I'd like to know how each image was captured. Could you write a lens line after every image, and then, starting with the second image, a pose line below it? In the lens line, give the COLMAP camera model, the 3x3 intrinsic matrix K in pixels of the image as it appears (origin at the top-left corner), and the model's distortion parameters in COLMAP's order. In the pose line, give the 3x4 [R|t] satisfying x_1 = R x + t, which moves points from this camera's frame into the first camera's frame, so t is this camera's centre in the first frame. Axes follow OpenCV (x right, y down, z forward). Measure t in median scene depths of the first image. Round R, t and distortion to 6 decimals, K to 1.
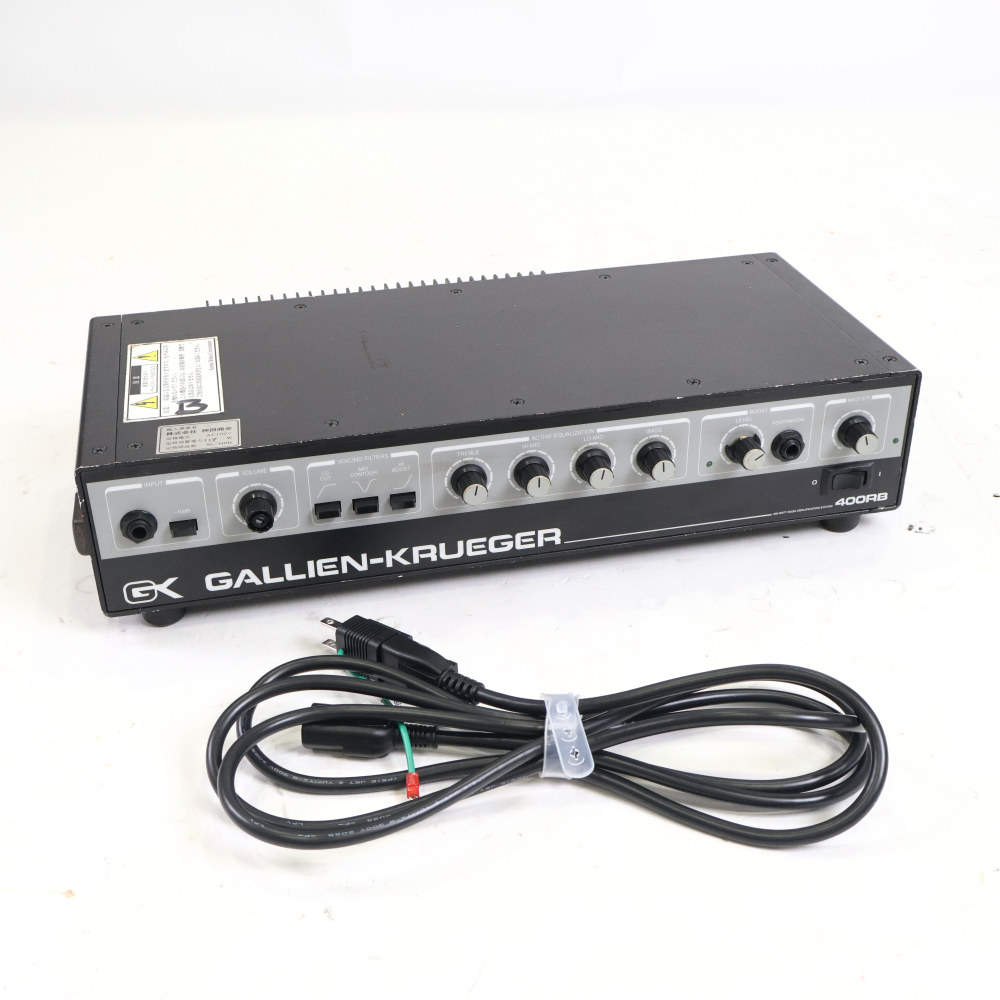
lens RADIAL K [[1302.9, 0, 501.1], [0, 1302.9, 500.6], [0, 0, 1]] dist [-0.027695, 0.000000]
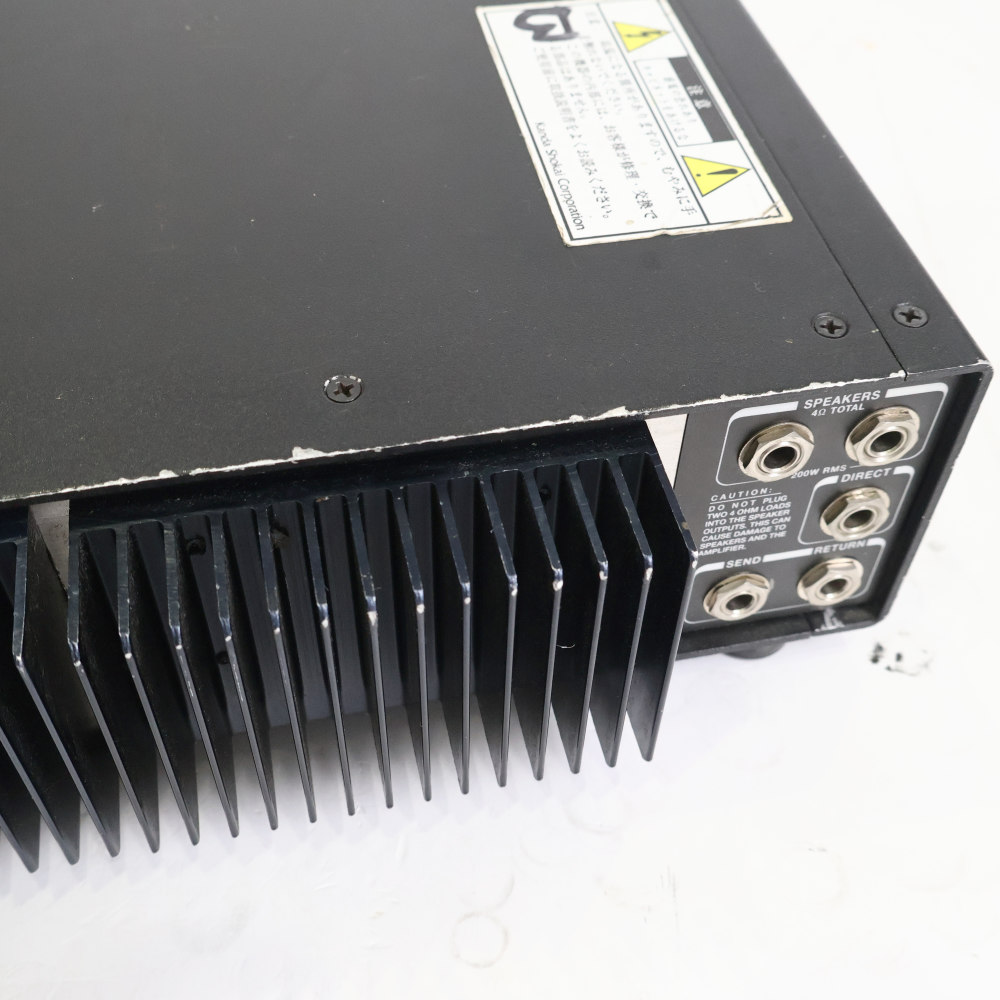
lens RADIAL K [[1266.2, 0, 502.2], [0, 1266.2, 499.0], [0, 0, 1]] dist [-0.017065, 0.000000]
pose [[-0.999672, -0.025596, -0.000242, -0.217574], [-0.005081, 0.189156, 0.981934, -0.493324], [-0.025088, 0.981613, -0.189224, 1.222862]]
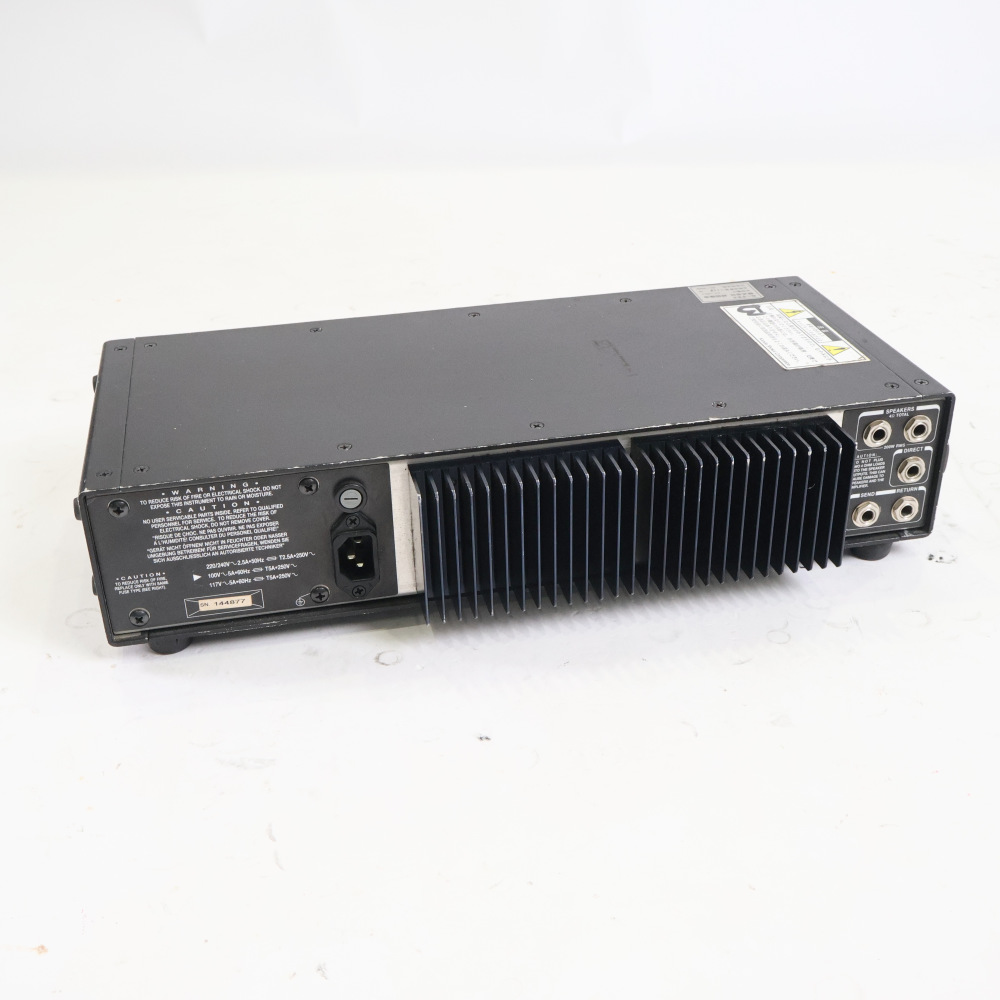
lens RADIAL K [[1266.2, 0, 498.0], [0, 1266.2, 501.5], [0, 0, 1]] dist [-0.017065, 0.000000]
pose [[-0.999534, 0.015555, 0.026261, -0.035202], [0.030522, 0.513630, 0.857469, -0.935713], [-0.000150, 0.857871, -0.513865, 1.671689]]
